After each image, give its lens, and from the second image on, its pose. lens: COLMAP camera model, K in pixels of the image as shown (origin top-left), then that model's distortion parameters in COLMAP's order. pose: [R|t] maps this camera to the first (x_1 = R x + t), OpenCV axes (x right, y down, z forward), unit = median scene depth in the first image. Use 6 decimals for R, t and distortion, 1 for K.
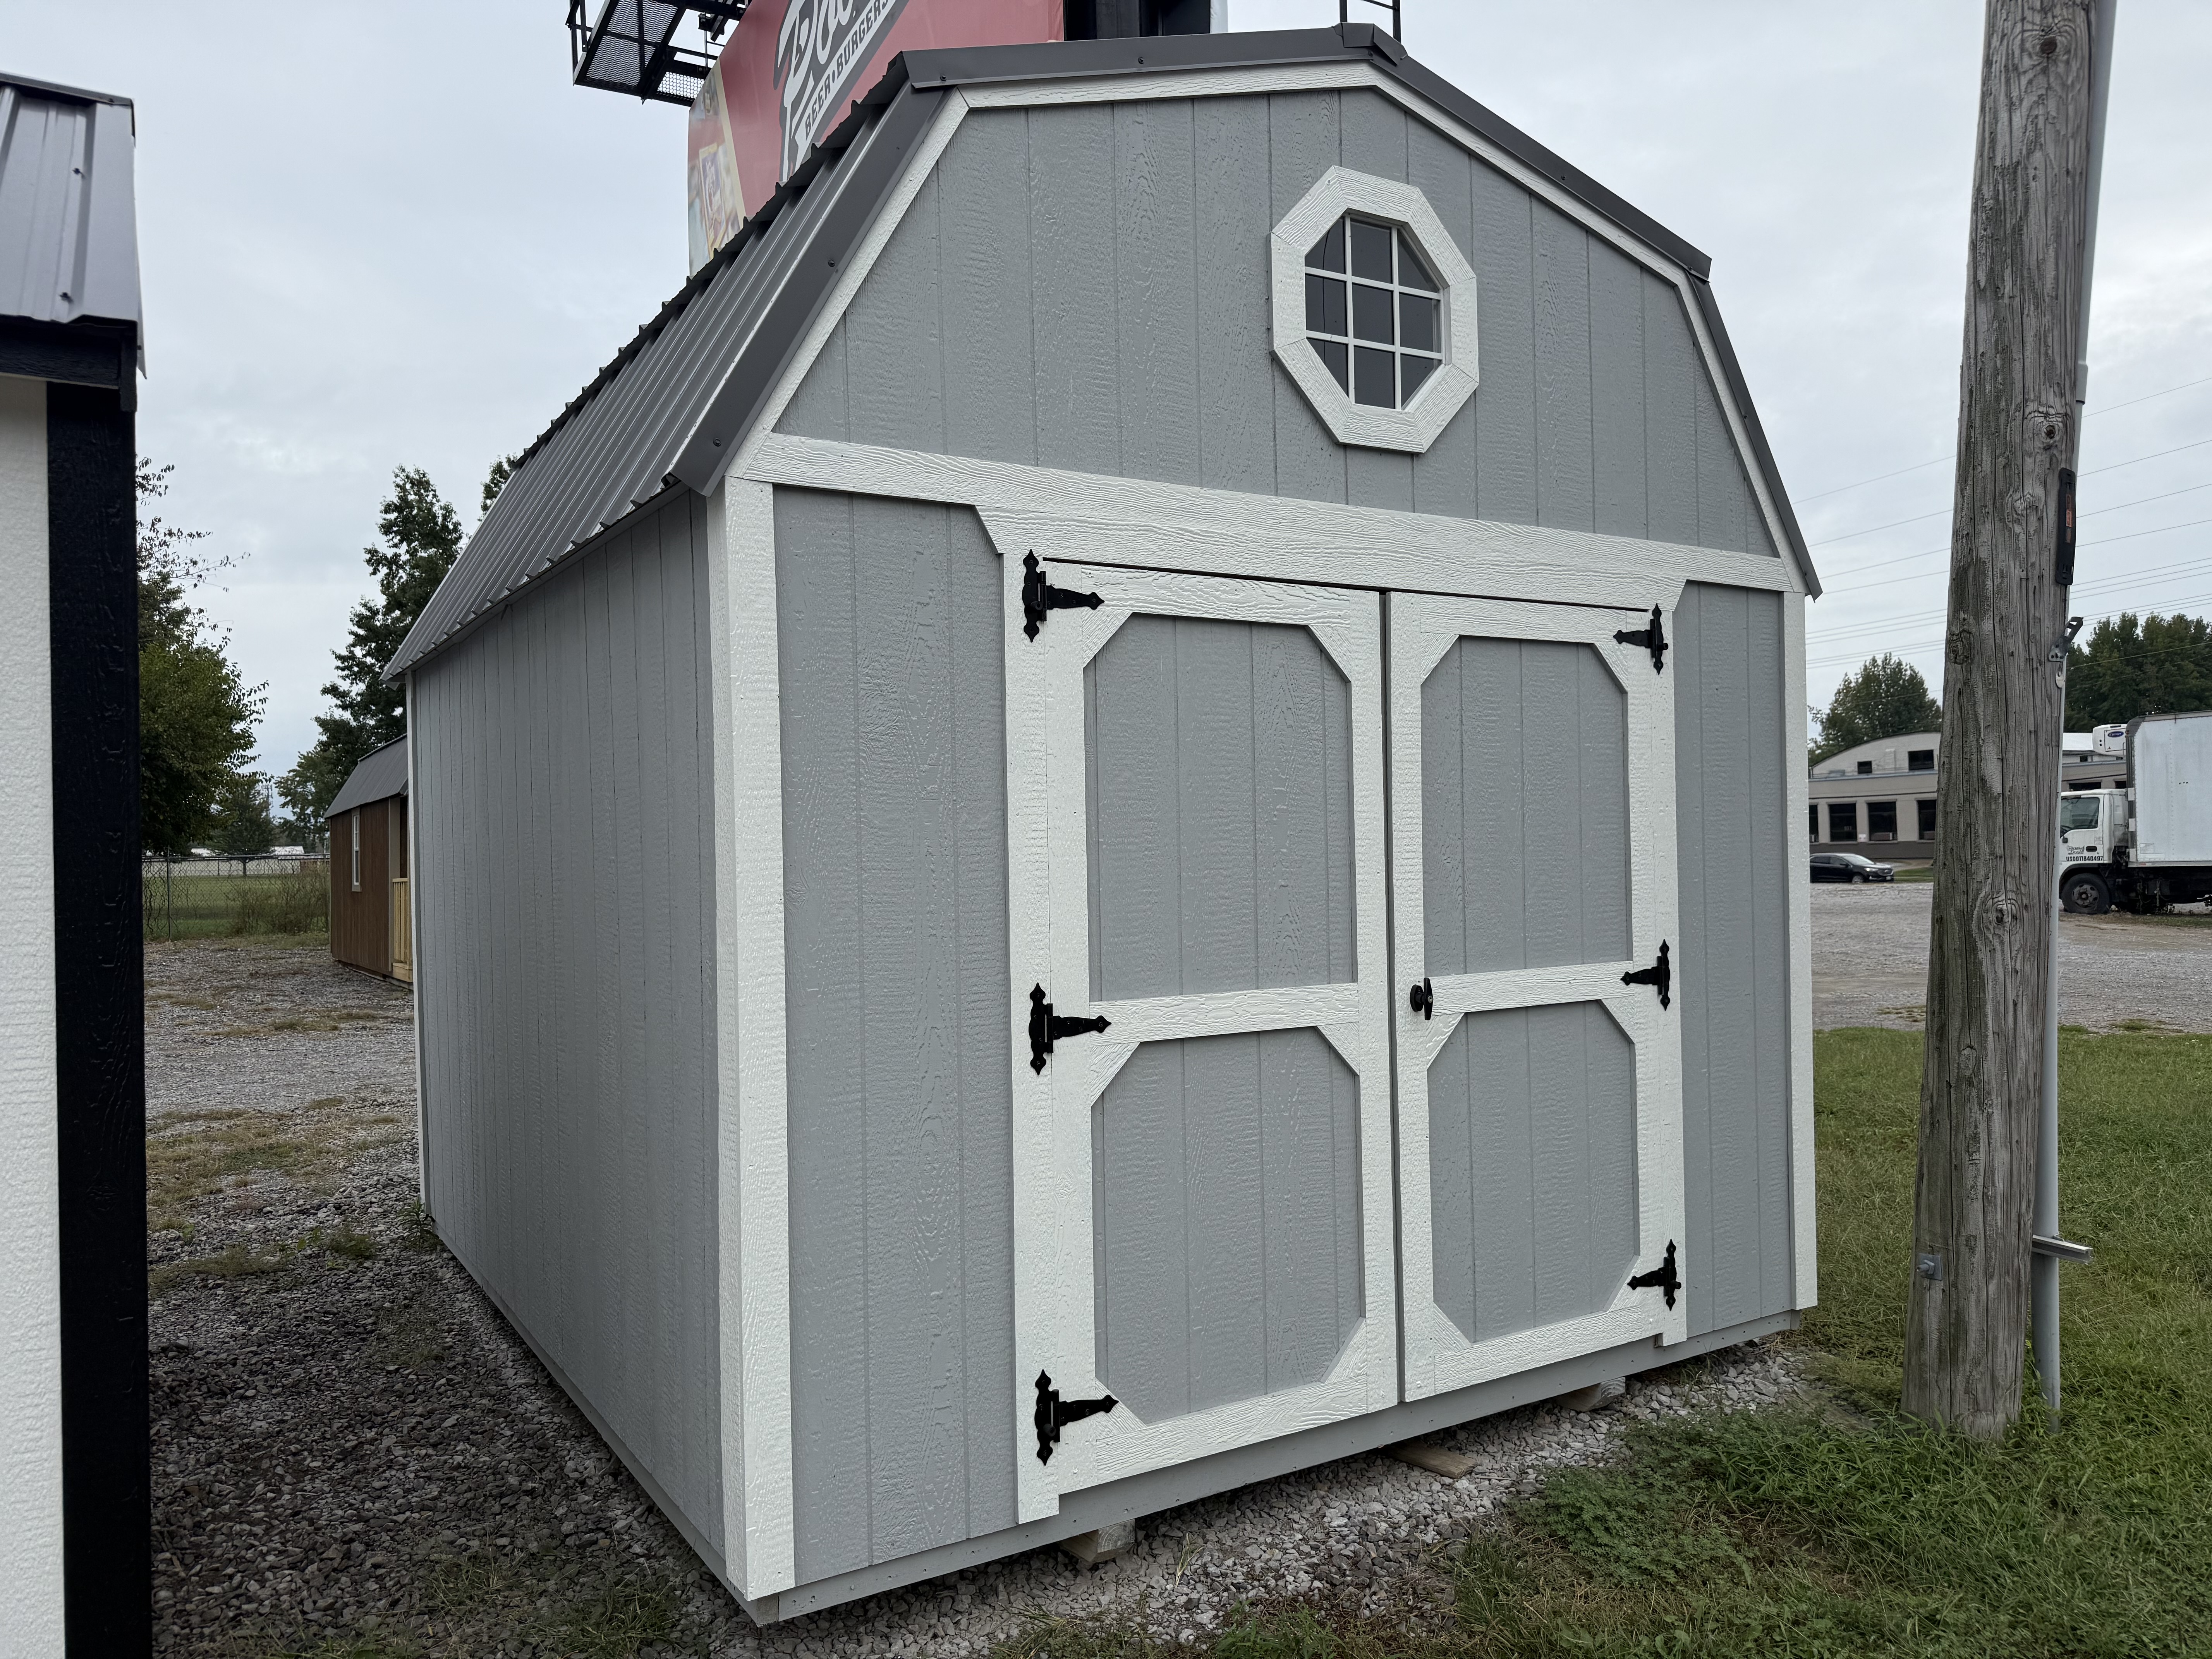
lens RADIAL K [[1546.7, 0, 1088.6], [0, 1546.7, 810.5], [0, 0, 1]] dist [0.051725, -0.055087]
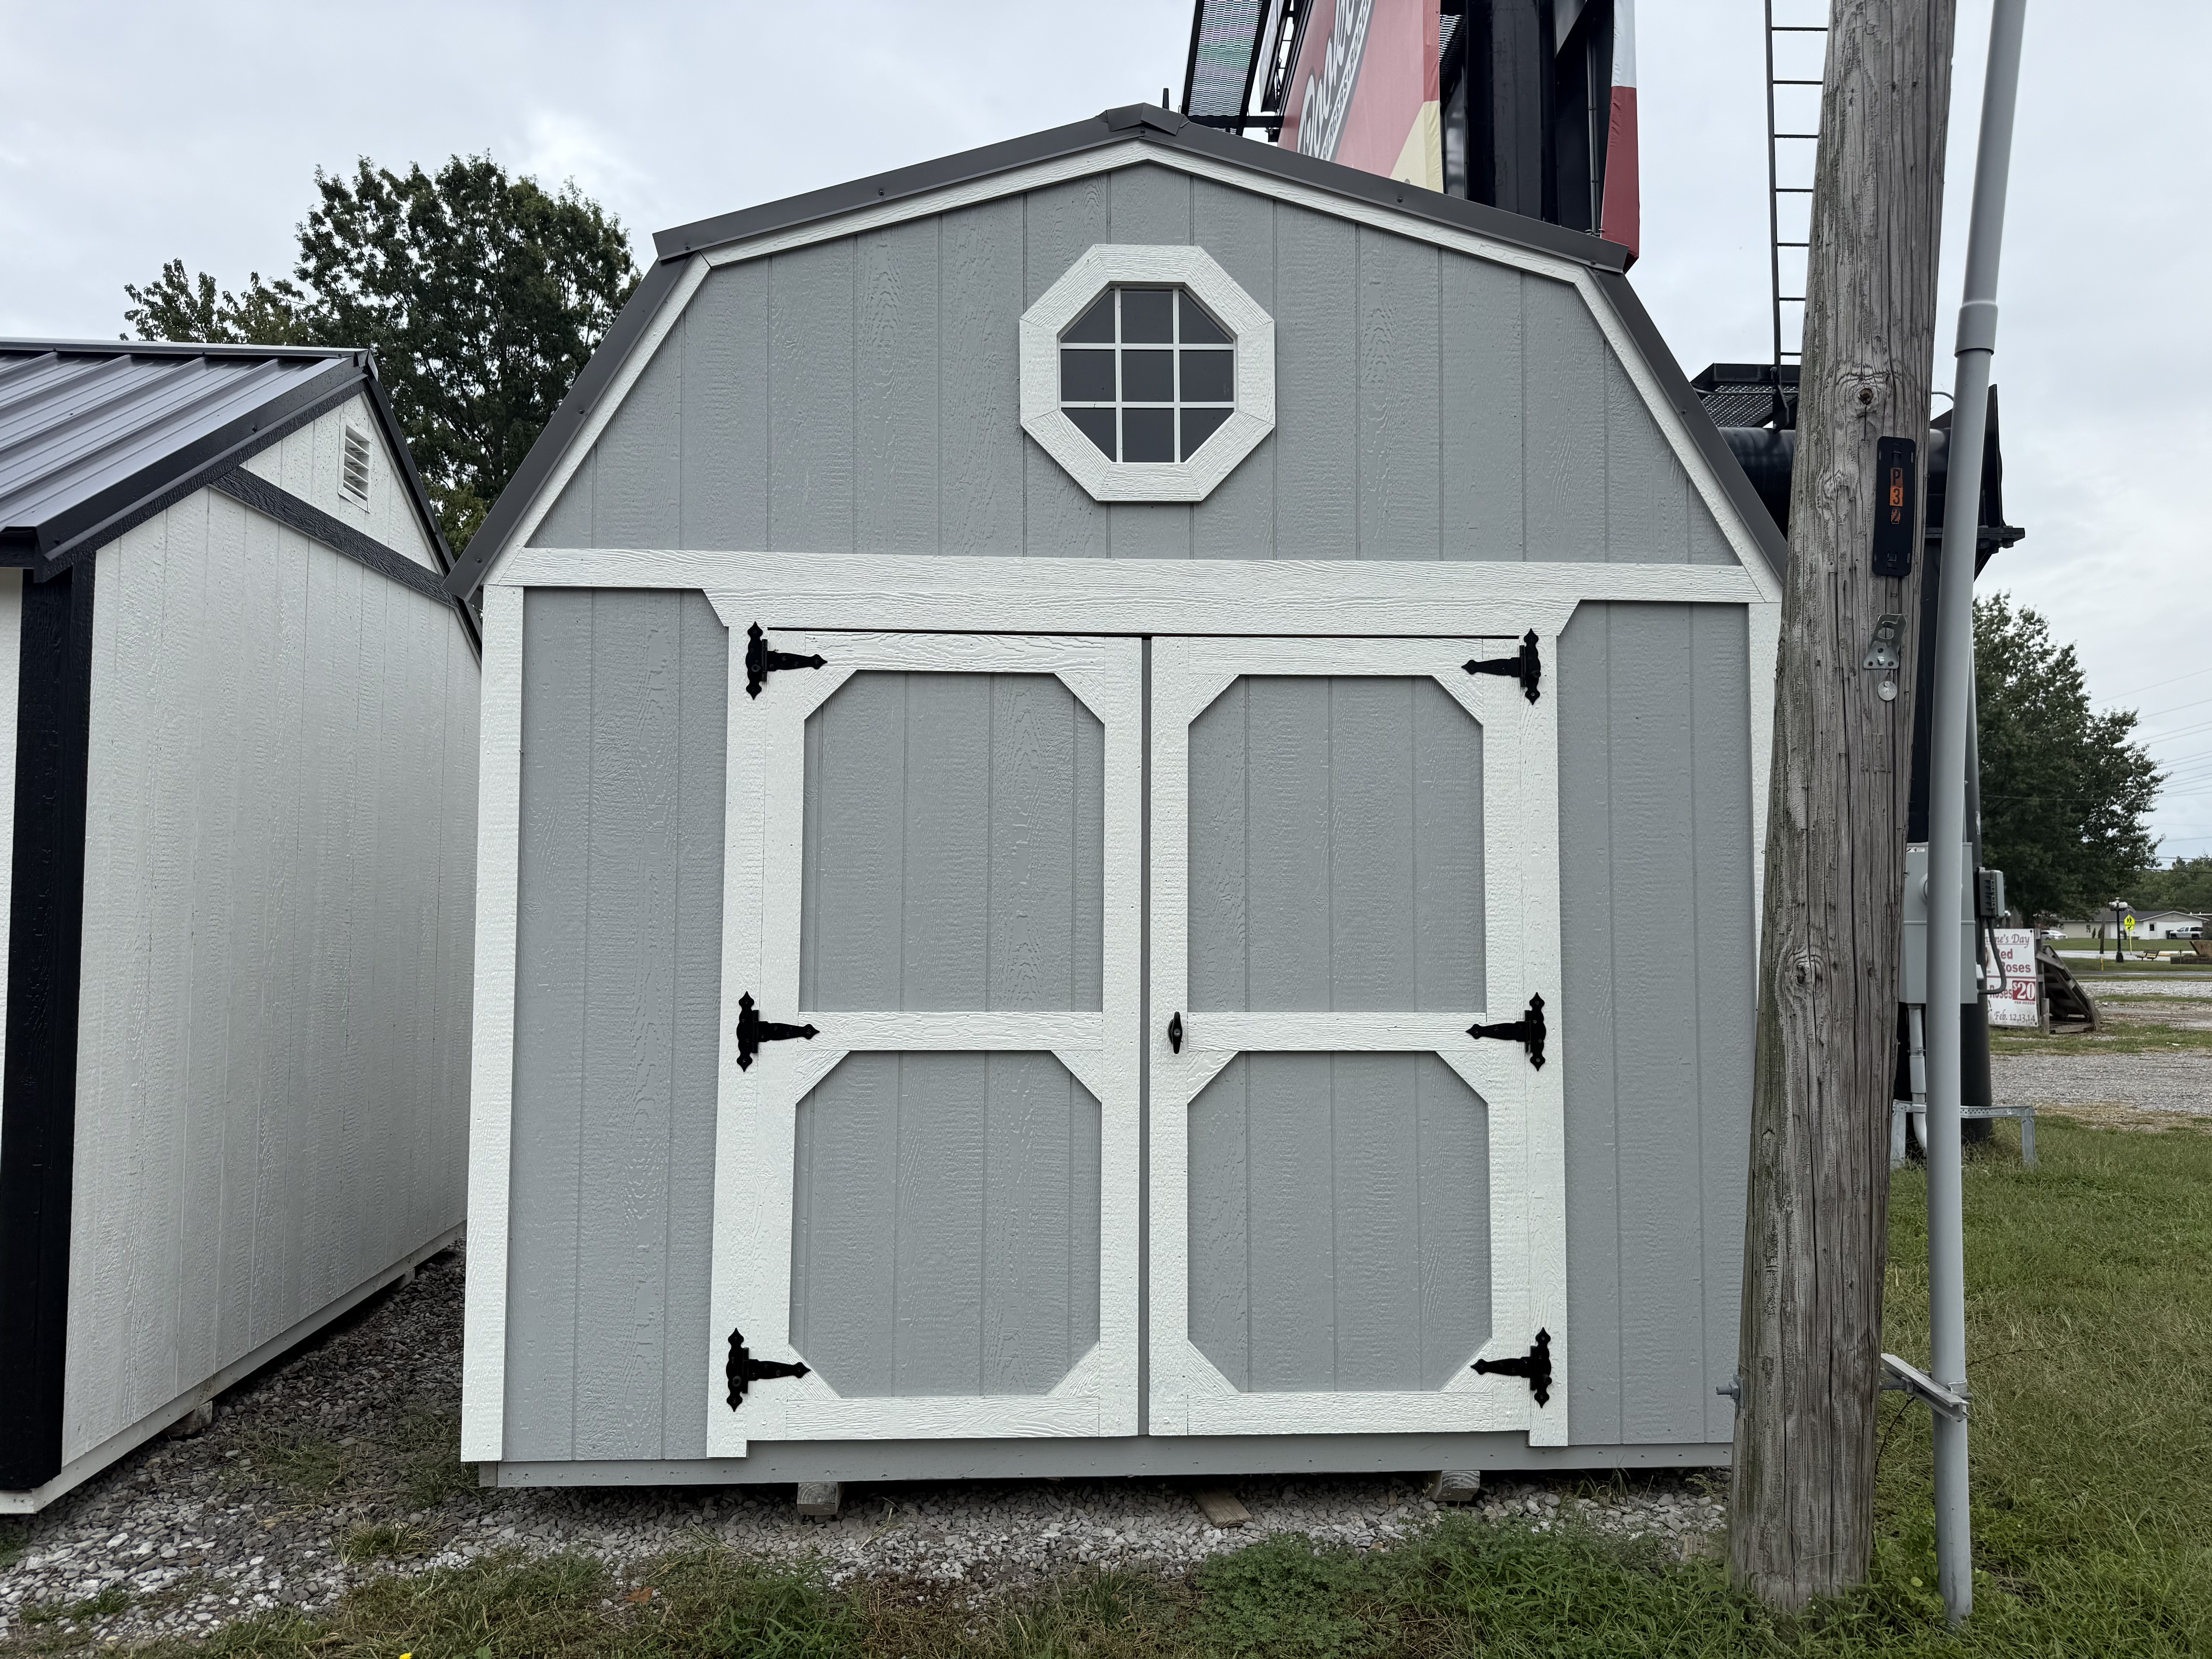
lens RADIAL K [[1546.7, 0, 1140.4], [0, 1546.7, 802.3], [0, 0, 1]] dist [0.051725, -0.055087]
pose [[0.878803, -0.013087, -0.477006, 0.673619], [-0.010453, 0.998856, -0.046663, 0.017660], [0.477071, 0.045994, 0.877660, 0.093522]]
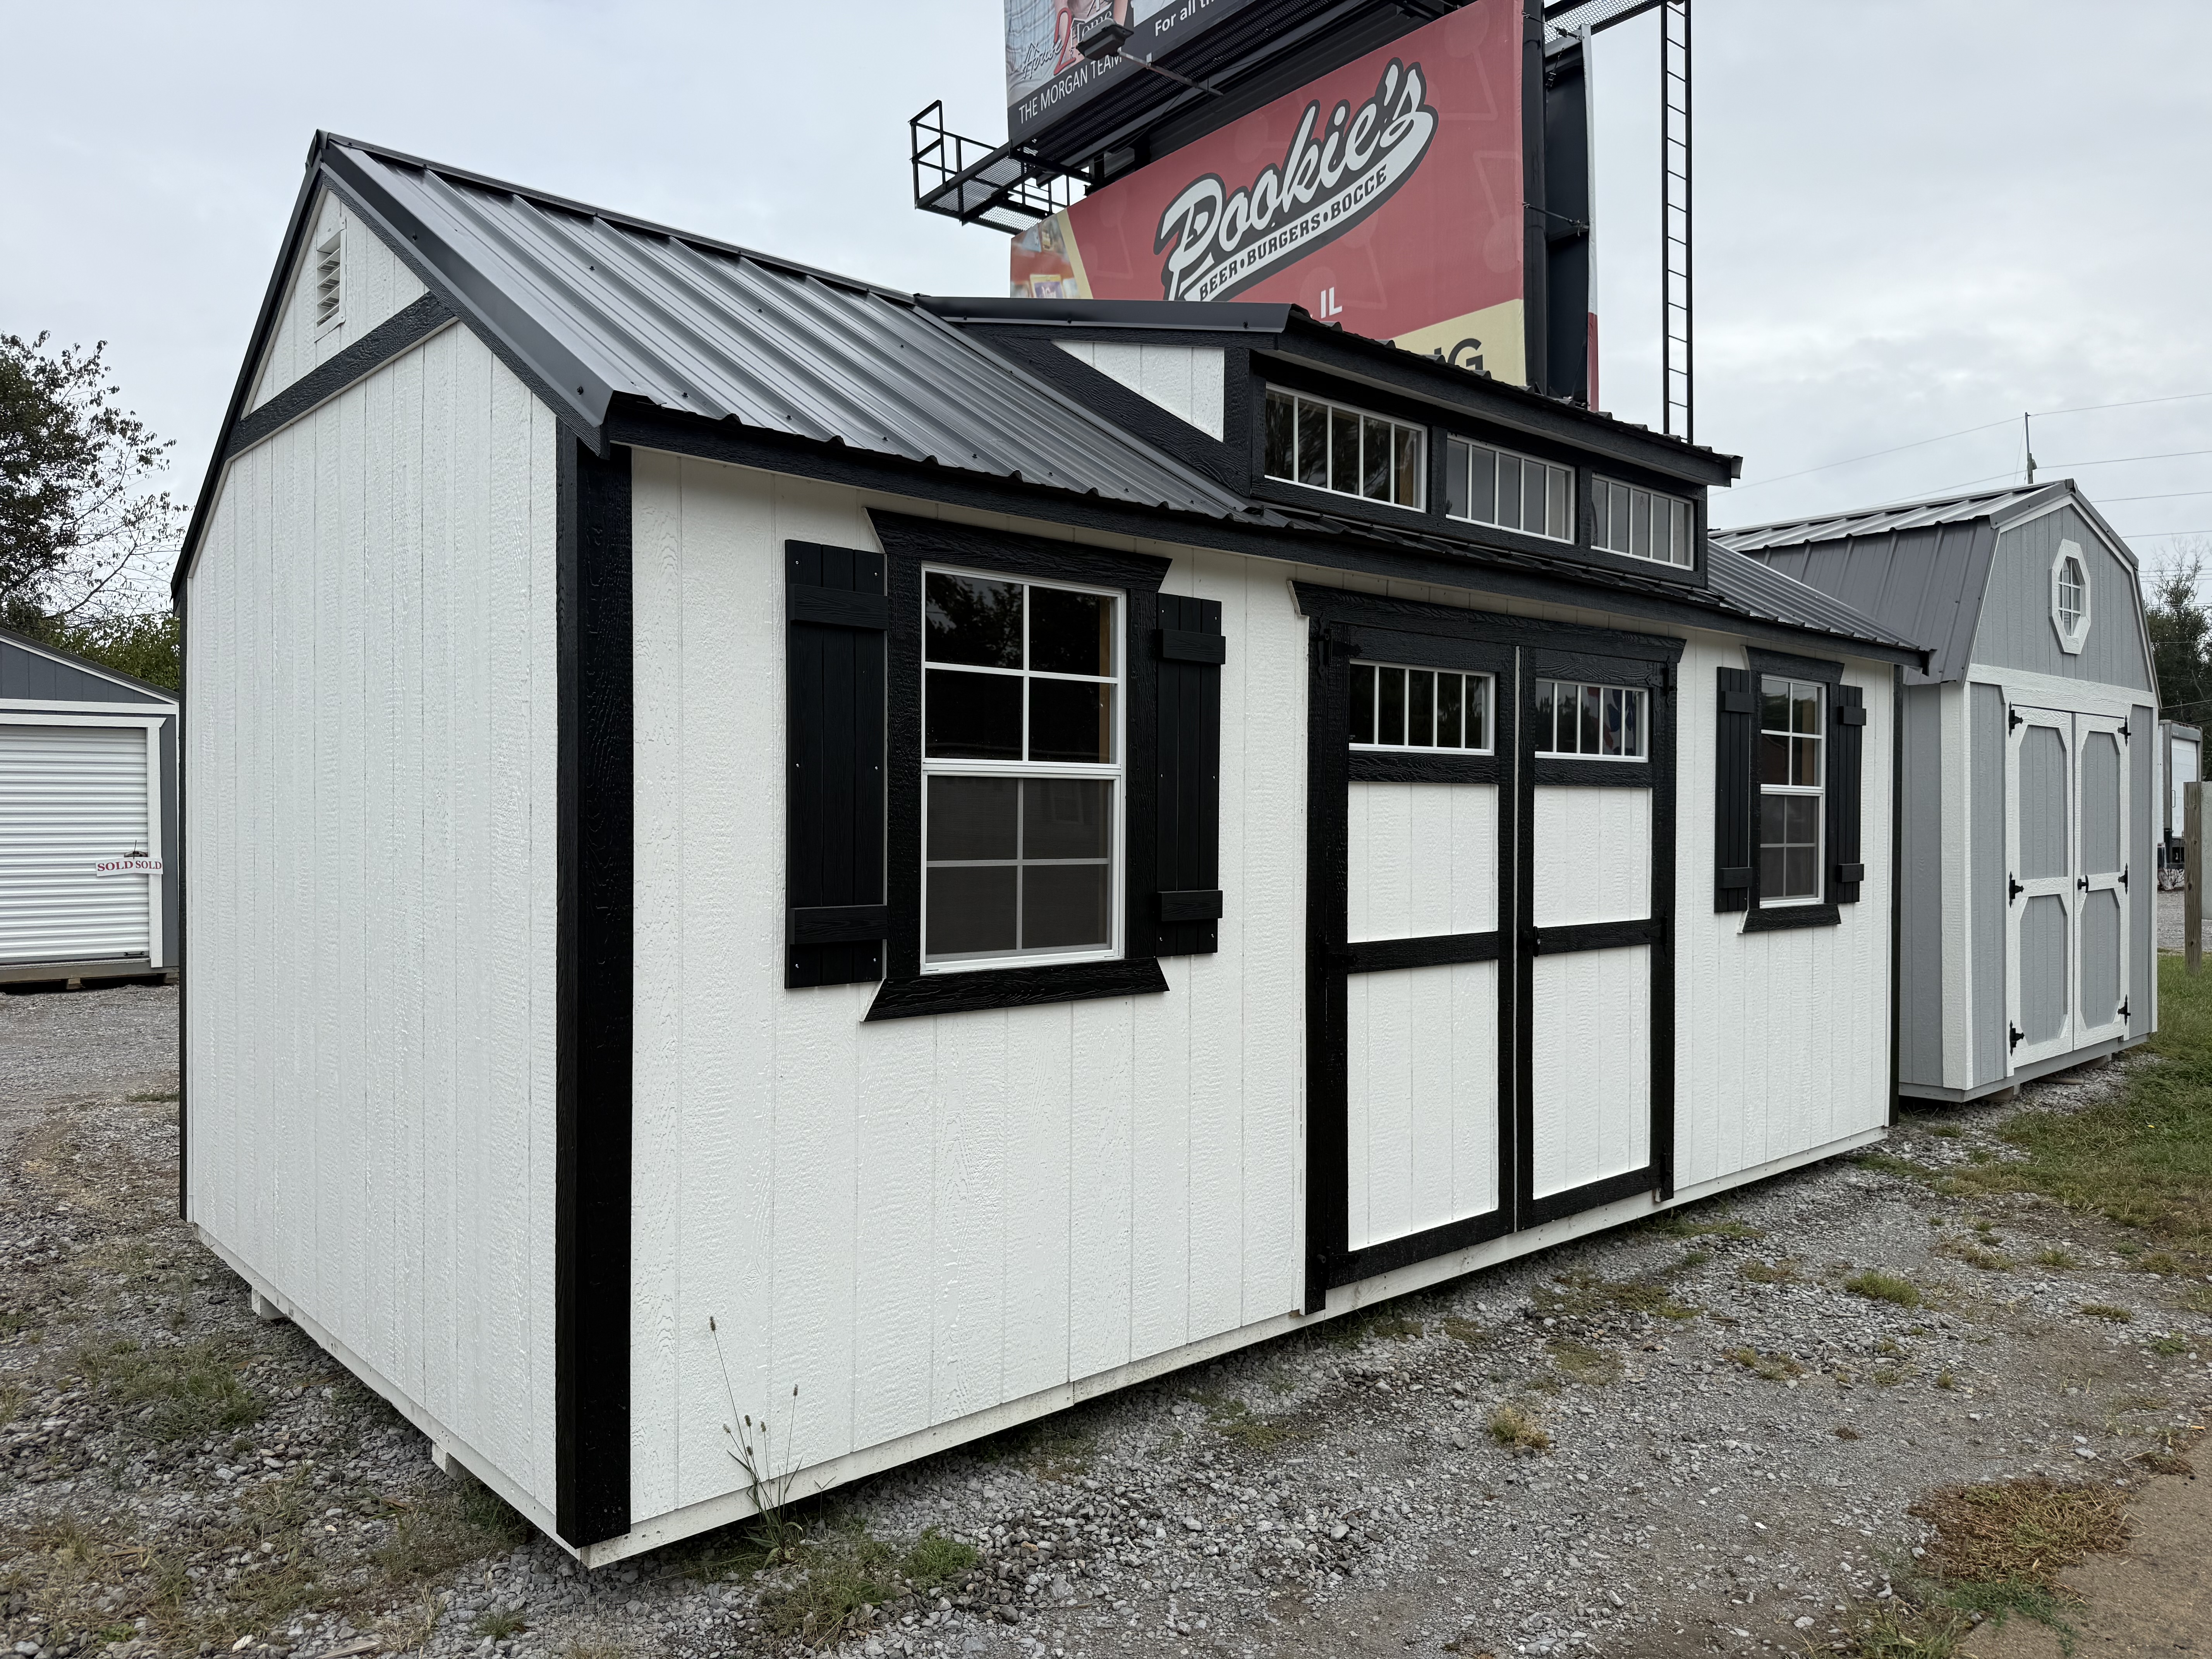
lens RADIAL K [[1546.7, 0, 1101.4], [0, 1546.7, 825.5], [0, 0, 1]] dist [0.051725, -0.055087]
pose [[0.981891, 0.010979, 0.189126, -1.712639], [-0.014860, 0.999707, 0.019113, 0.007303], [-0.188861, -0.021578, 0.981767, -1.071837]]
